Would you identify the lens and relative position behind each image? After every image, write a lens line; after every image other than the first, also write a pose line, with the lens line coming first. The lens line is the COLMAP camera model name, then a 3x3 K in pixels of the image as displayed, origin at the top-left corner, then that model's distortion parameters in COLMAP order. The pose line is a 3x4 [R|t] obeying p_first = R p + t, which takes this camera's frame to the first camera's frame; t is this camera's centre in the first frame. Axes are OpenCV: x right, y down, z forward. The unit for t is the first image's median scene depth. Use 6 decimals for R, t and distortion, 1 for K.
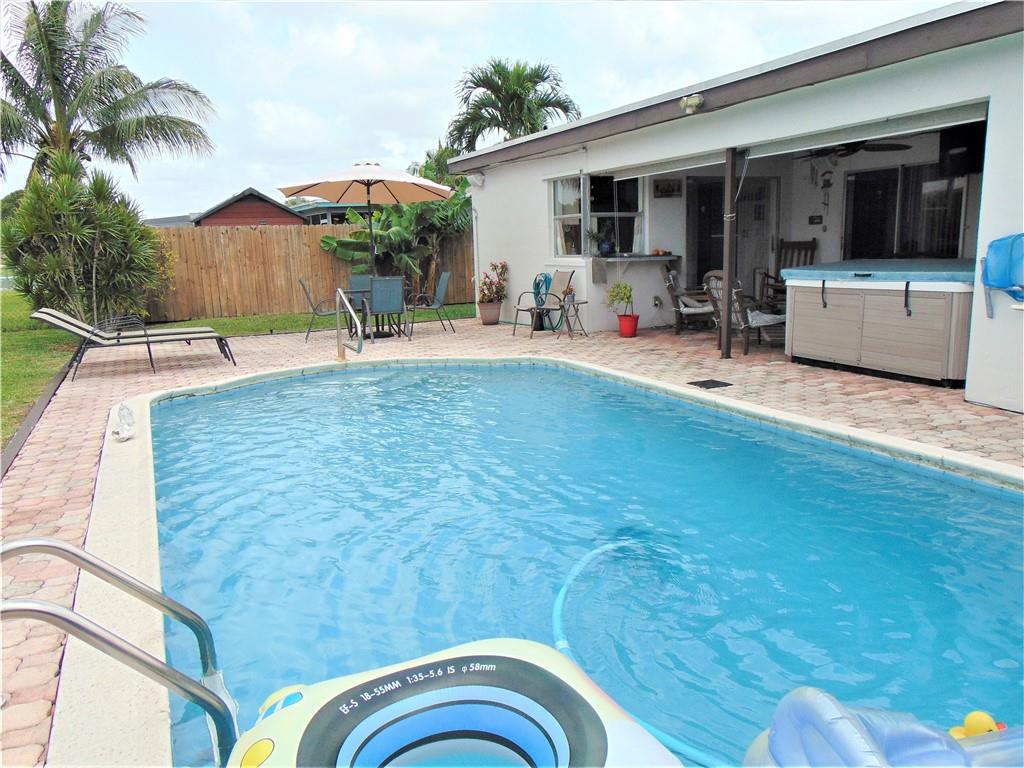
lens RADIAL K [[769.9, 0, 512.6], [0, 769.9, 385.4], [0, 0, 1]] dist [-0.025125, 0.059463]
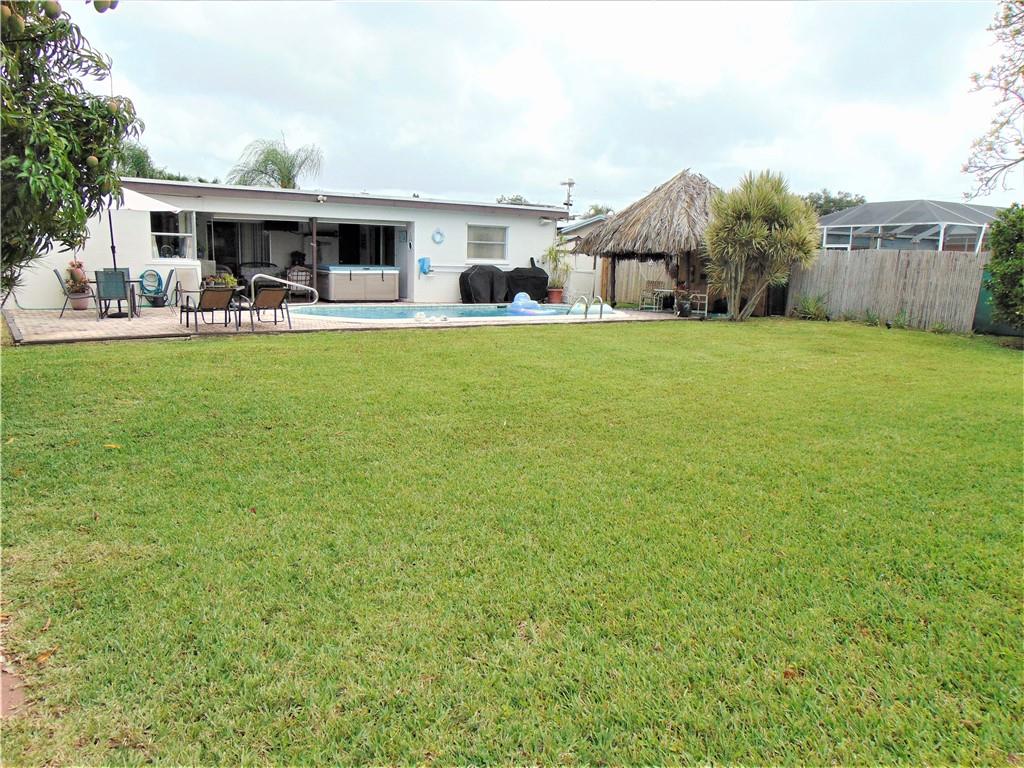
lens RADIAL K [[769.9, 0, 510.3], [0, 769.9, 386.4], [0, 0, 1]] dist [-0.025125, 0.059463]
pose [[-0.186103, -0.129600, 0.973945, -2.458949], [0.164305, 0.973199, 0.160896, -0.083361], [-0.968695, 0.189967, -0.159821, 0.969732]]
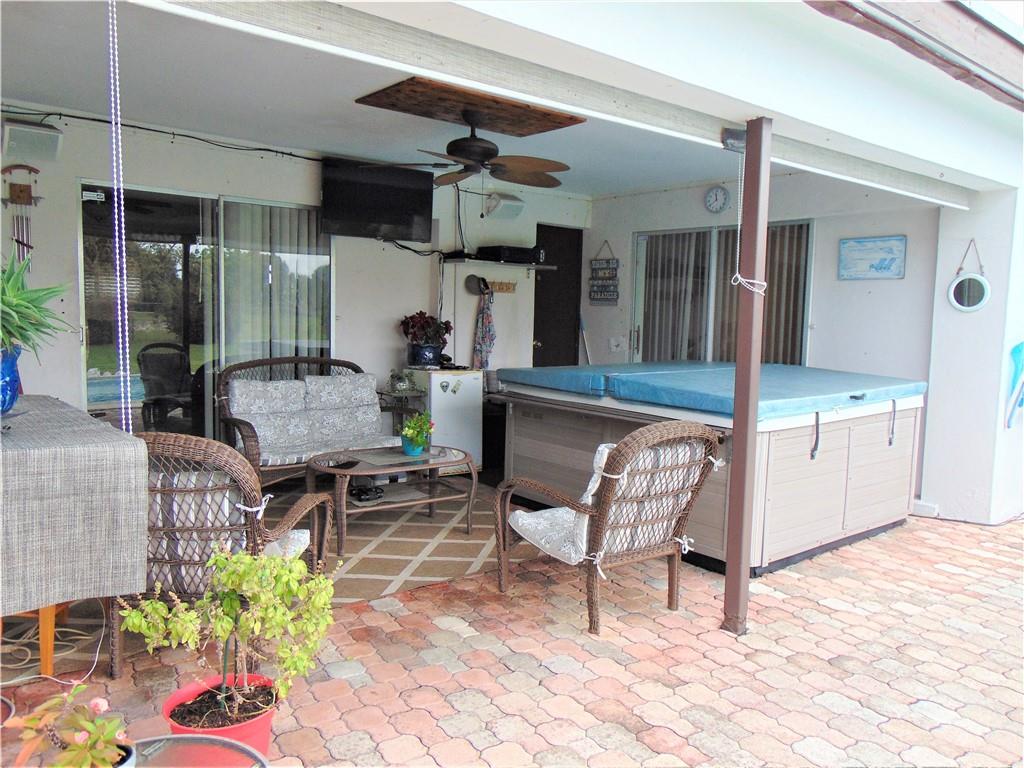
lens RADIAL K [[769.9, 0, 511.6], [0, 769.9, 384.8], [0, 0, 1]] dist [-0.025125, 0.059463]
pose [[-0.282732, -0.061350, 0.957235, -0.090677], [0.162216, 0.980520, 0.110755, -0.256201], [-0.945383, 0.186593, -0.267273, 1.351171]]
